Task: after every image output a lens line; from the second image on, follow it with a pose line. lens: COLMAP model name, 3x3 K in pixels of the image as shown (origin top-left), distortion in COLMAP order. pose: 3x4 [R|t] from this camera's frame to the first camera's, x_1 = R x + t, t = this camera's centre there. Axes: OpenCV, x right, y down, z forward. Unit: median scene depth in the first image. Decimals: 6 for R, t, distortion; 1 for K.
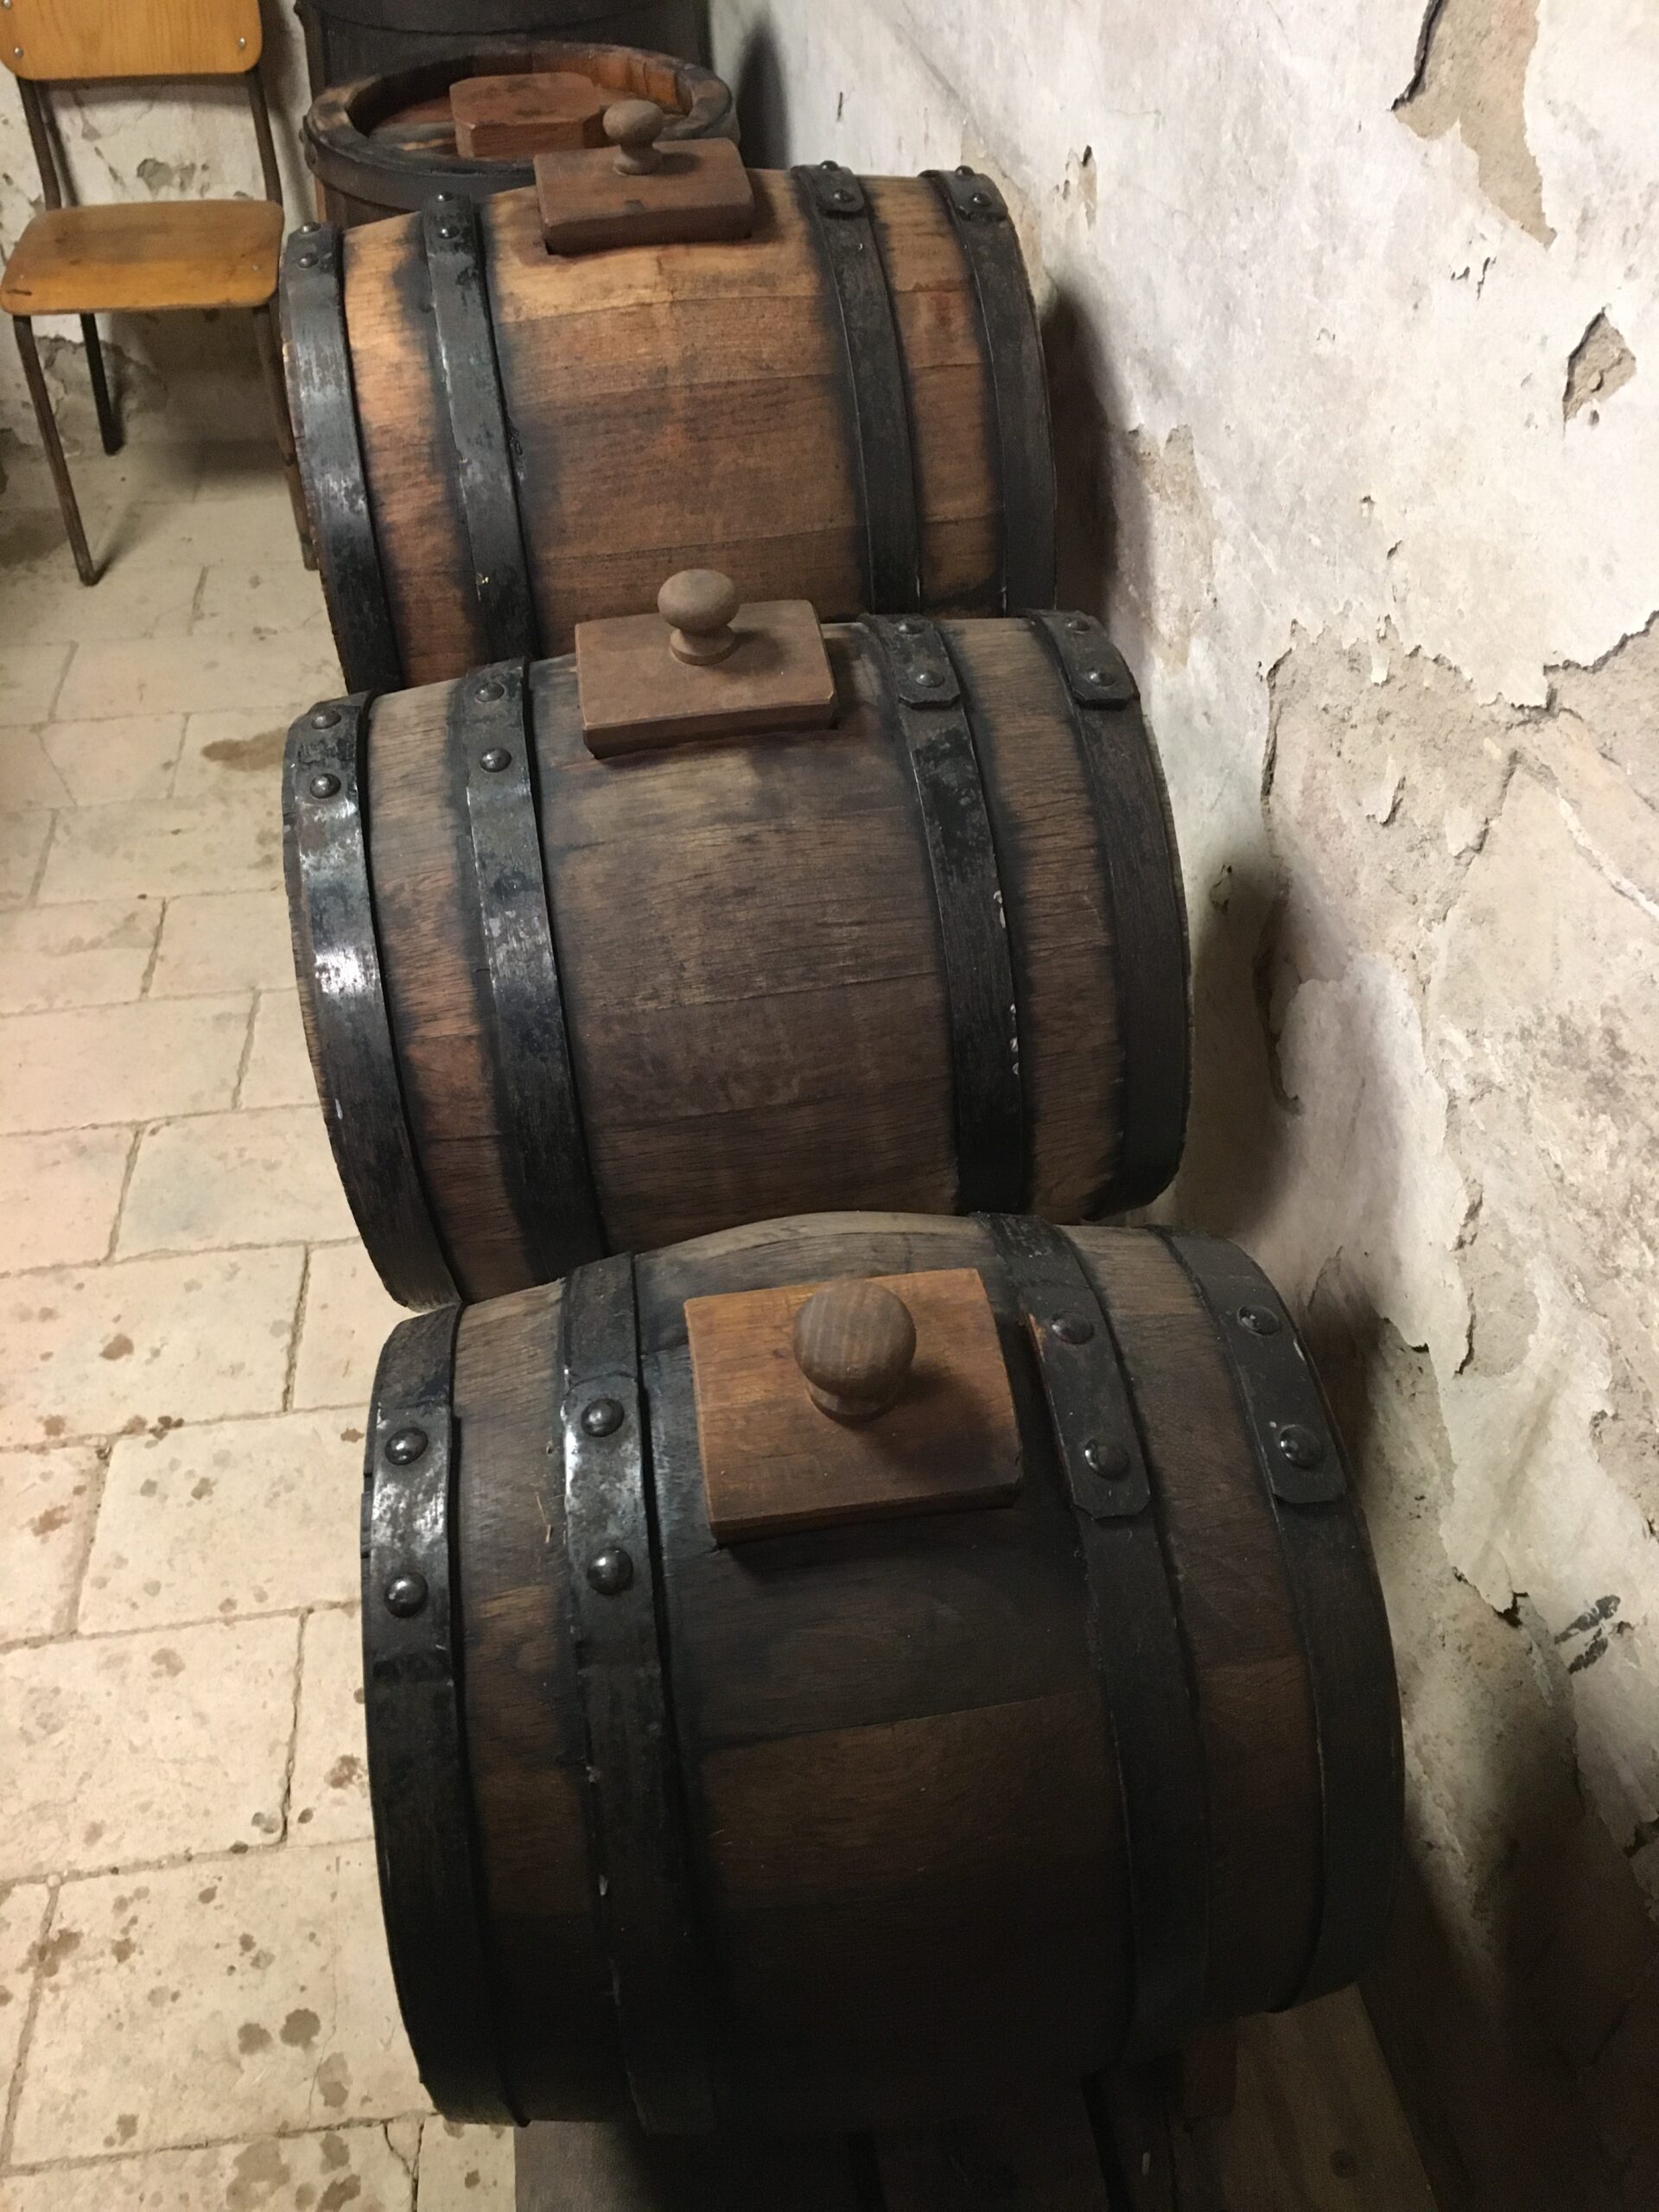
lens RADIAL K [[1874.0, 0, 829.5], [0, 1874.0, 1106.0], [0, 0, 1]] dist [0.074595, -0.098473]
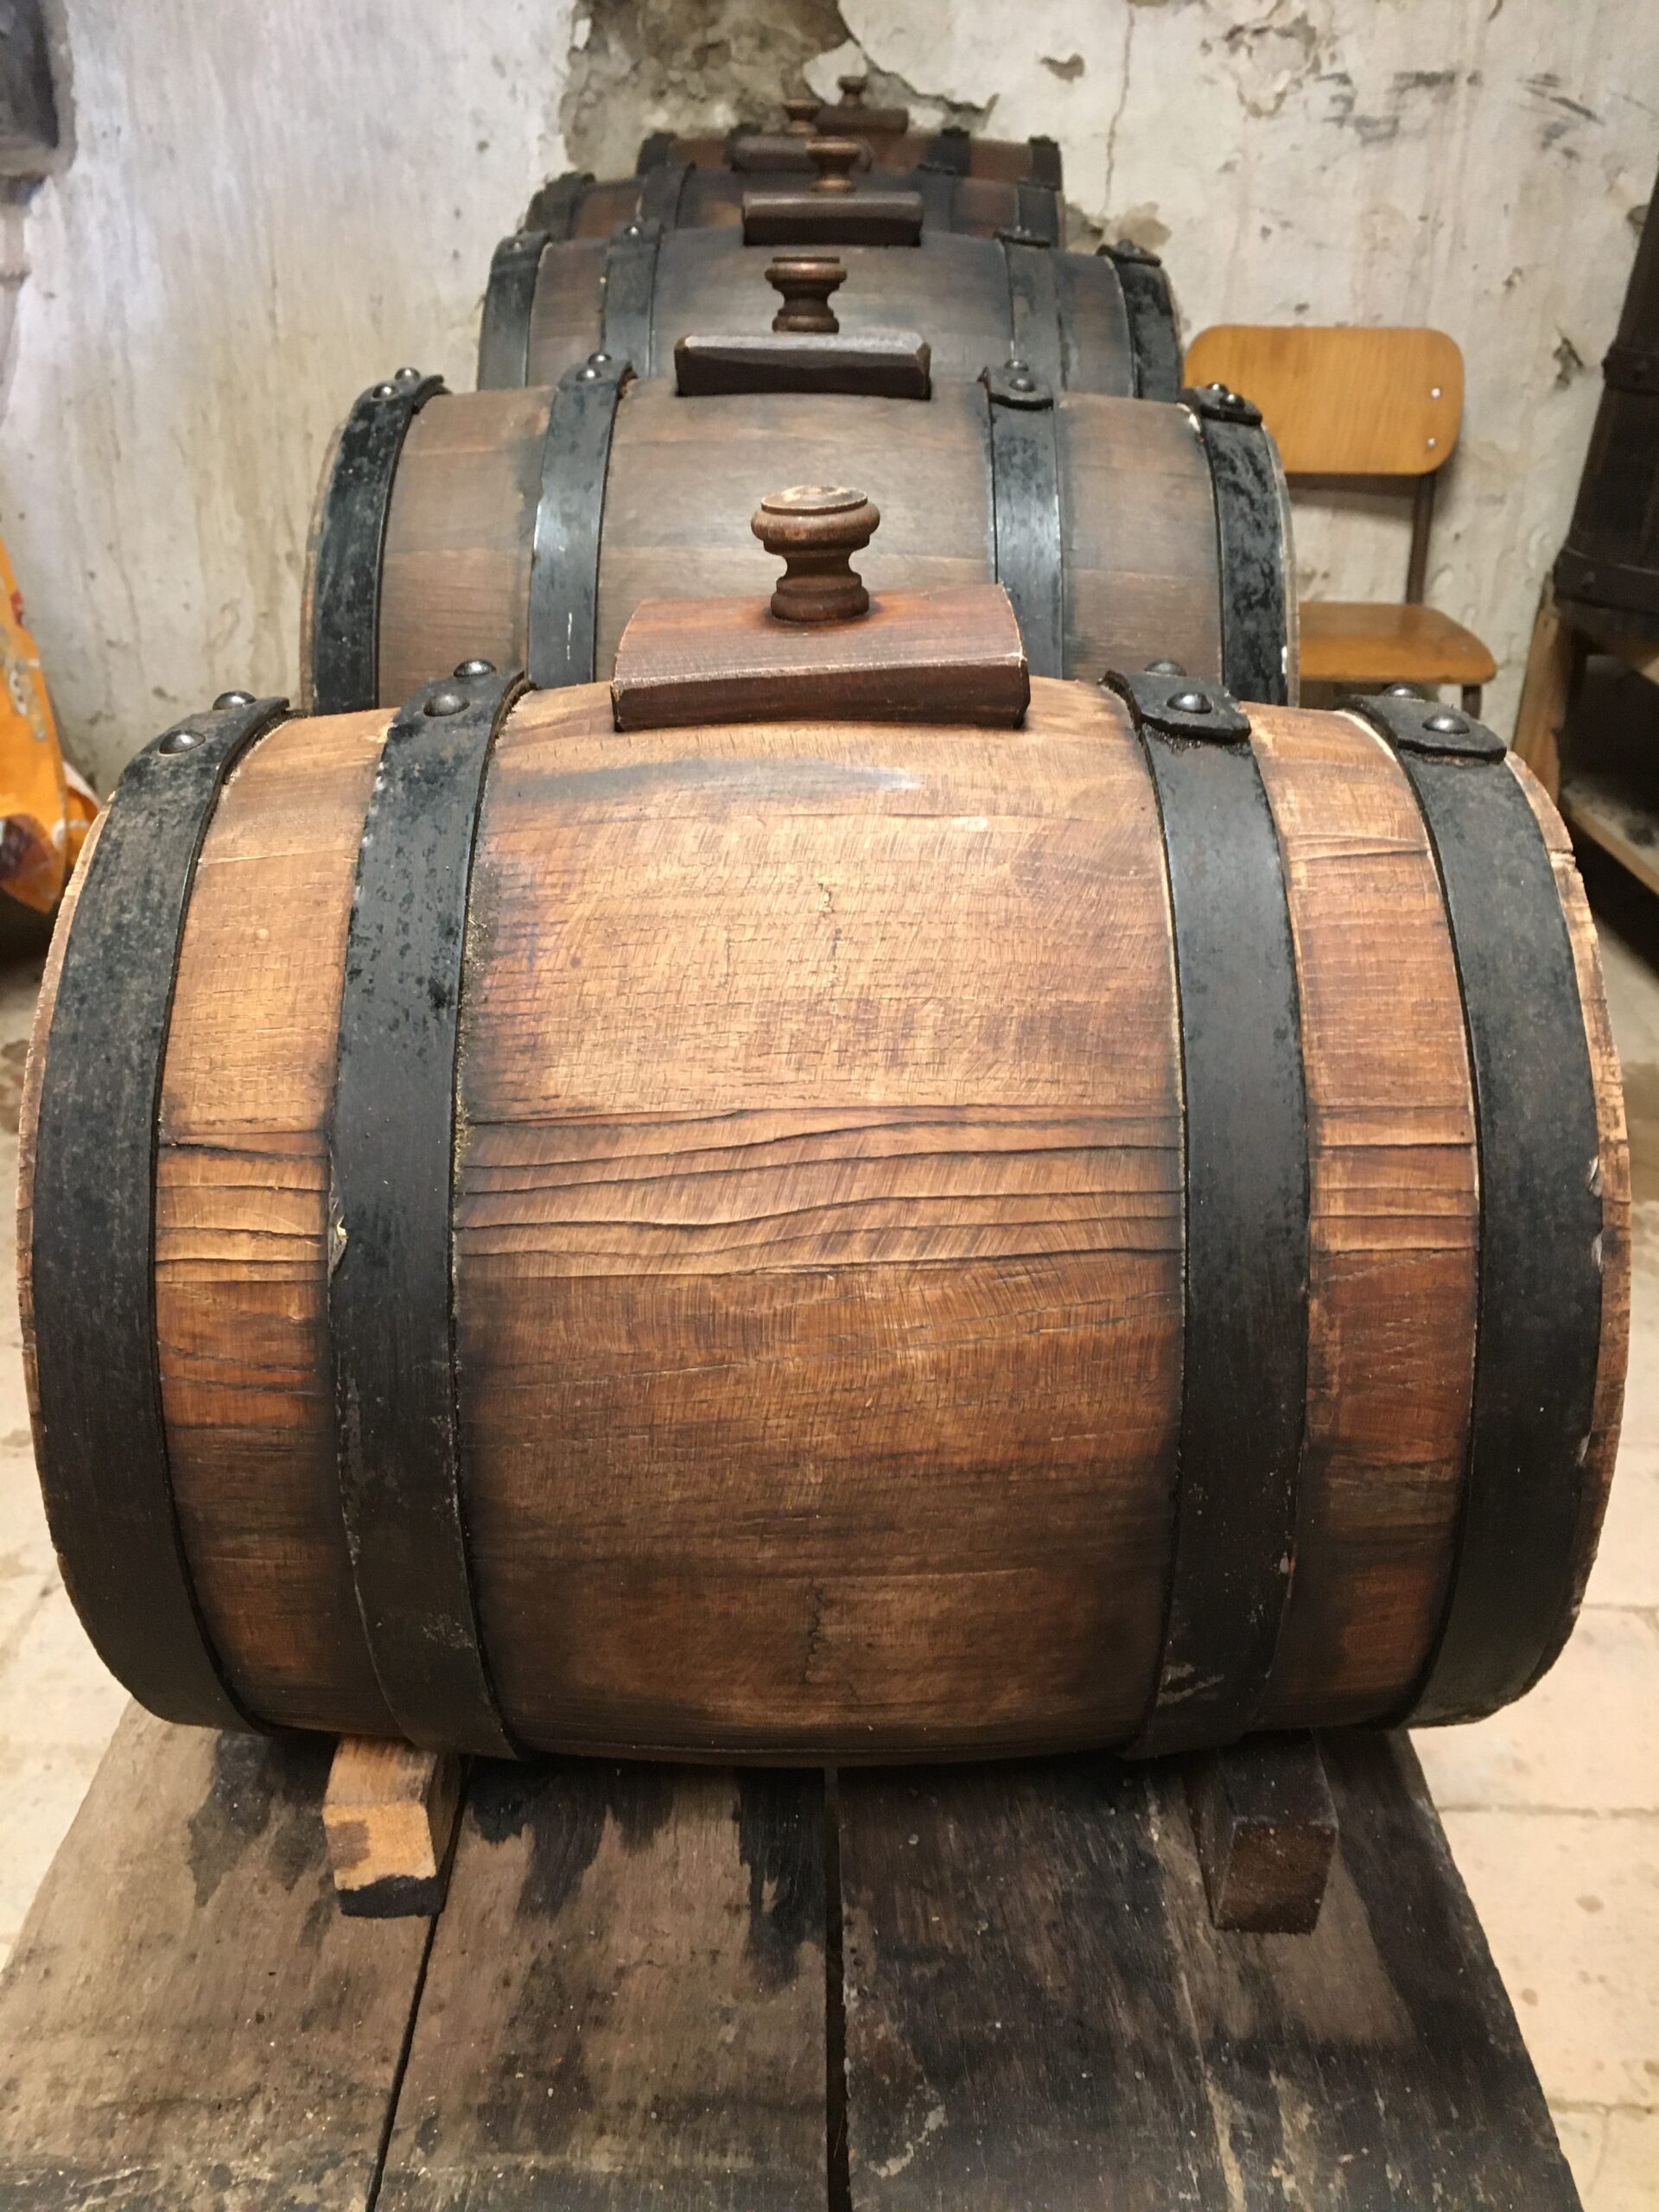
lens RADIAL K [[1874.0, 0, 829.5], [0, 1874.0, 1106.0], [0, 0, 1]] dist [0.074595, -0.098473]
pose [[0.983120, 0.094489, -0.156673, -1.154587], [-0.136974, 0.947820, -0.287880, 0.159210], [0.121297, 0.304481, 0.944764, 0.495309]]
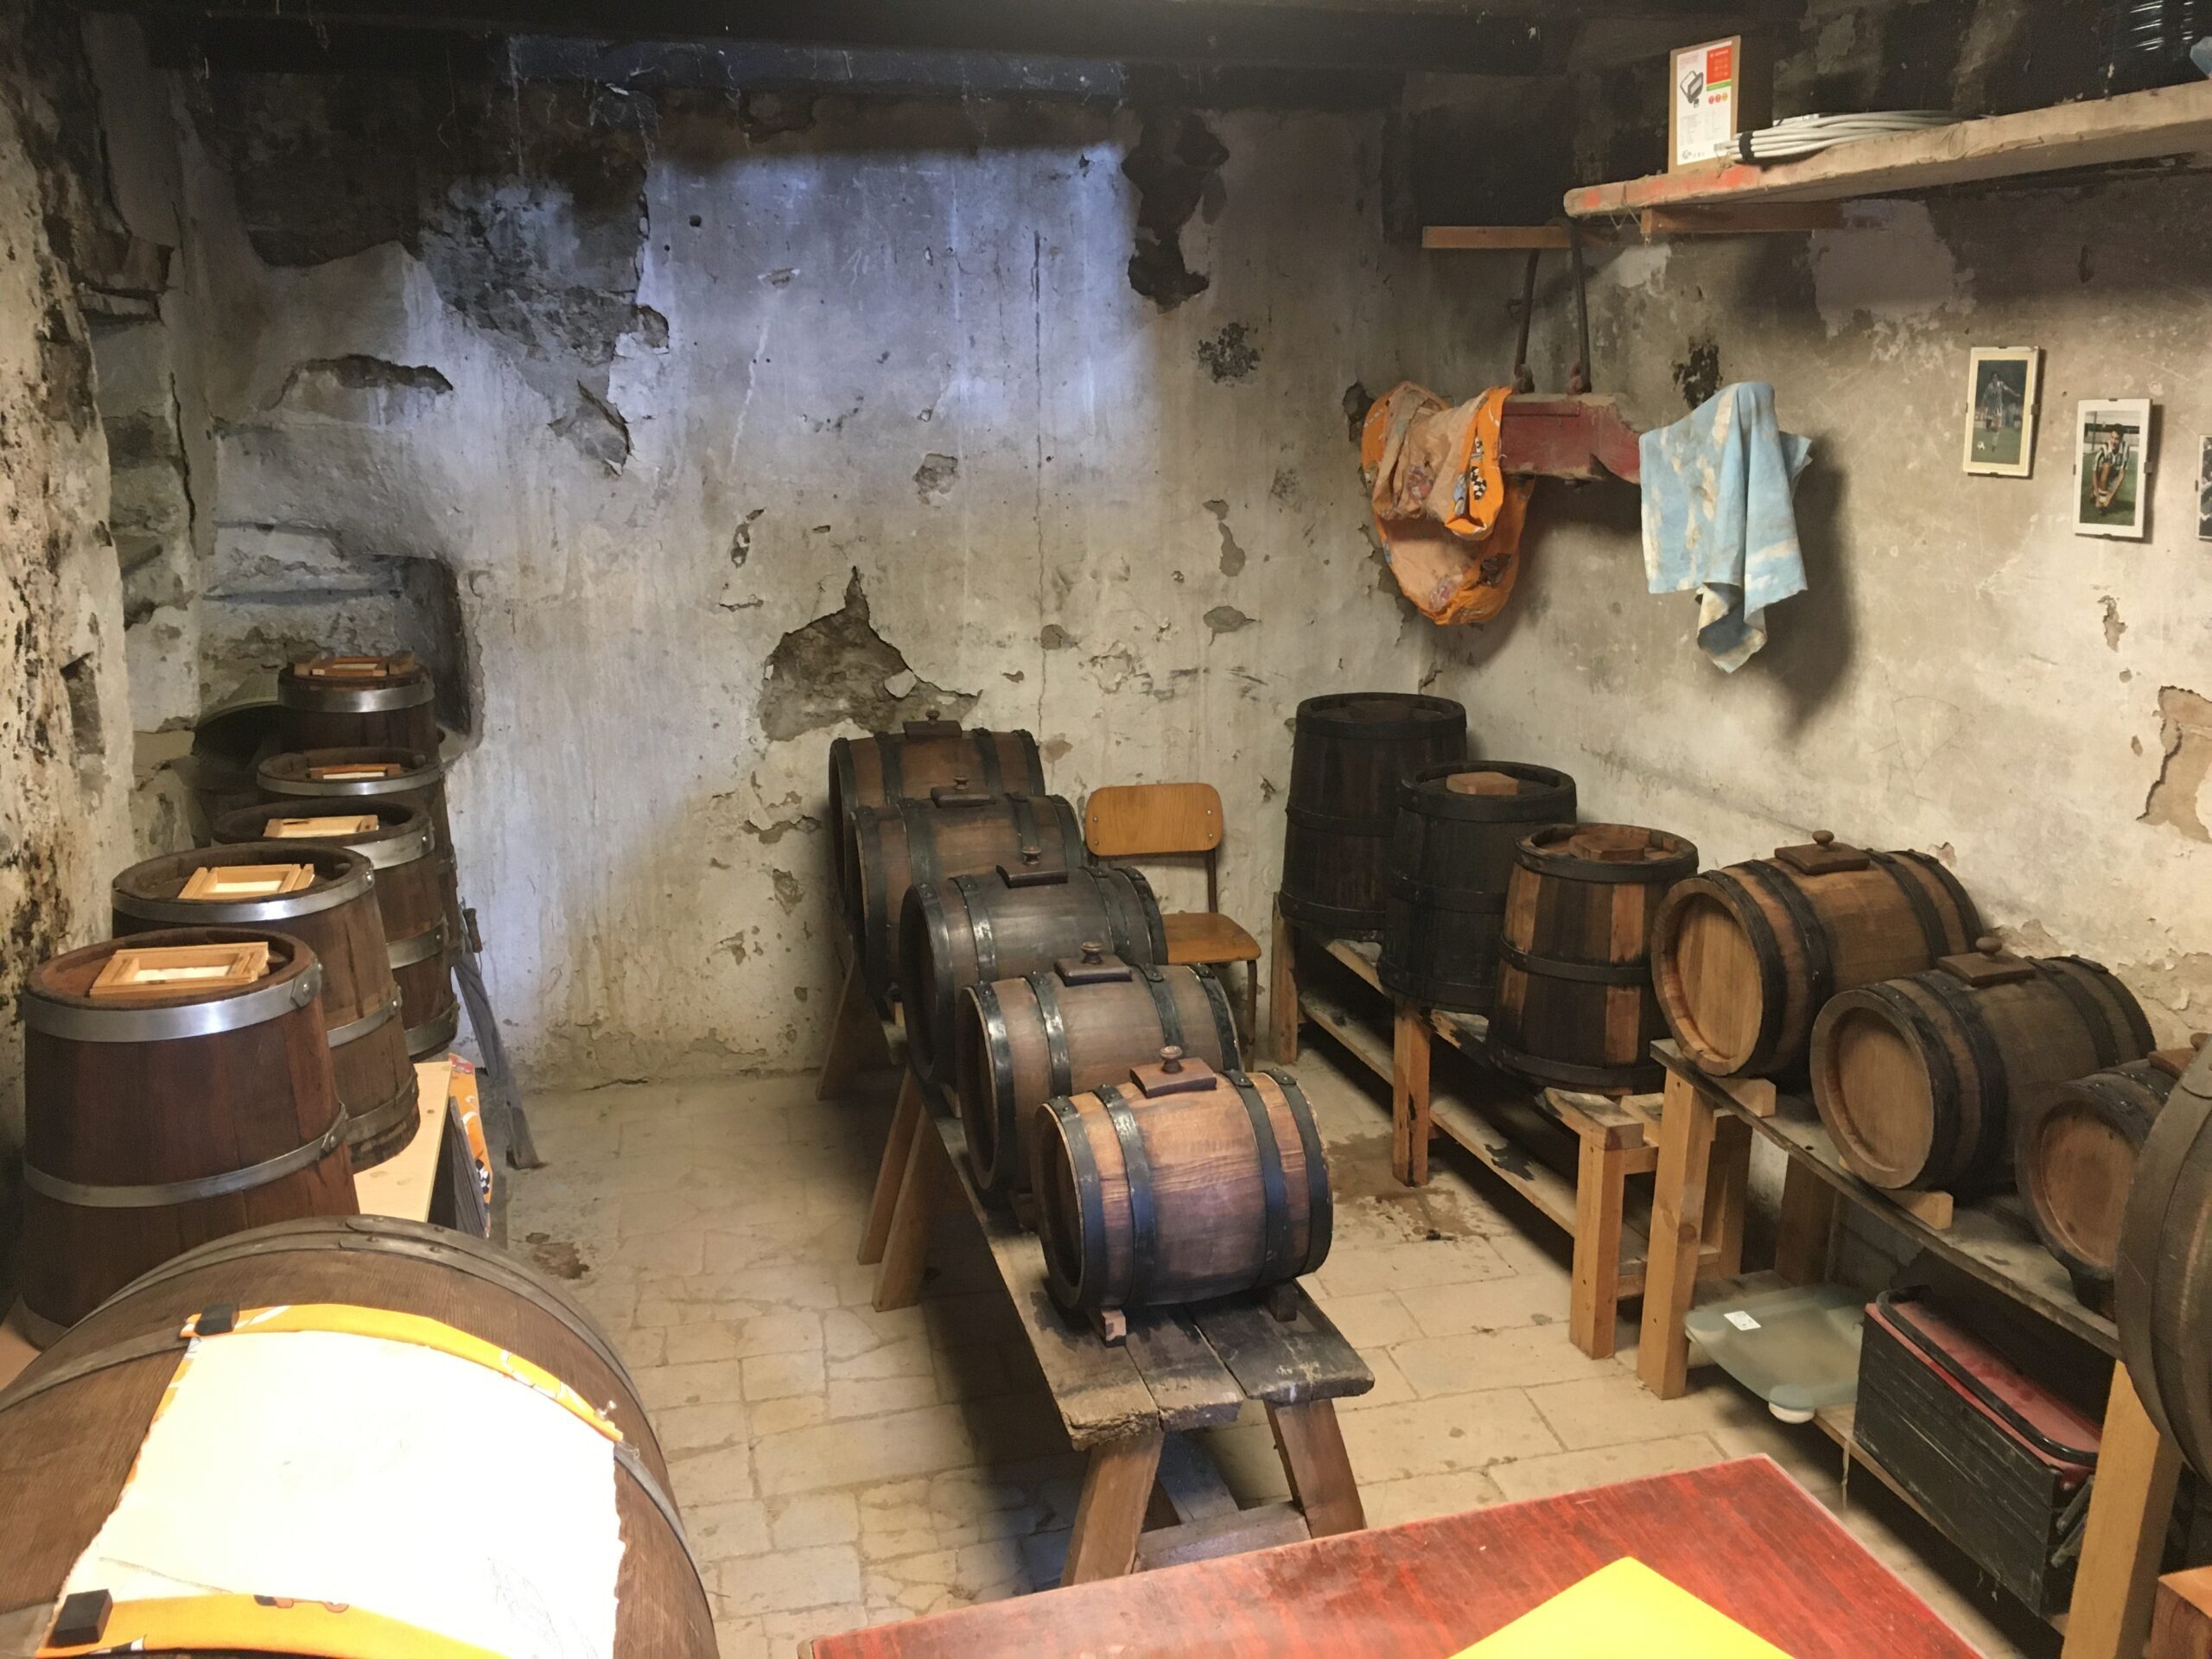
lens RADIAL K [[1874.0, 0, 1106.0], [0, 1874.0, 829.5], [0, 0, 1]] dist [0.074595, -0.098473]
pose [[0.995213, -0.021341, 0.095373, -1.600951], [0.066177, 0.865260, -0.496937, 0.933942], [-0.071917, 0.500870, 0.862530, -1.588596]]
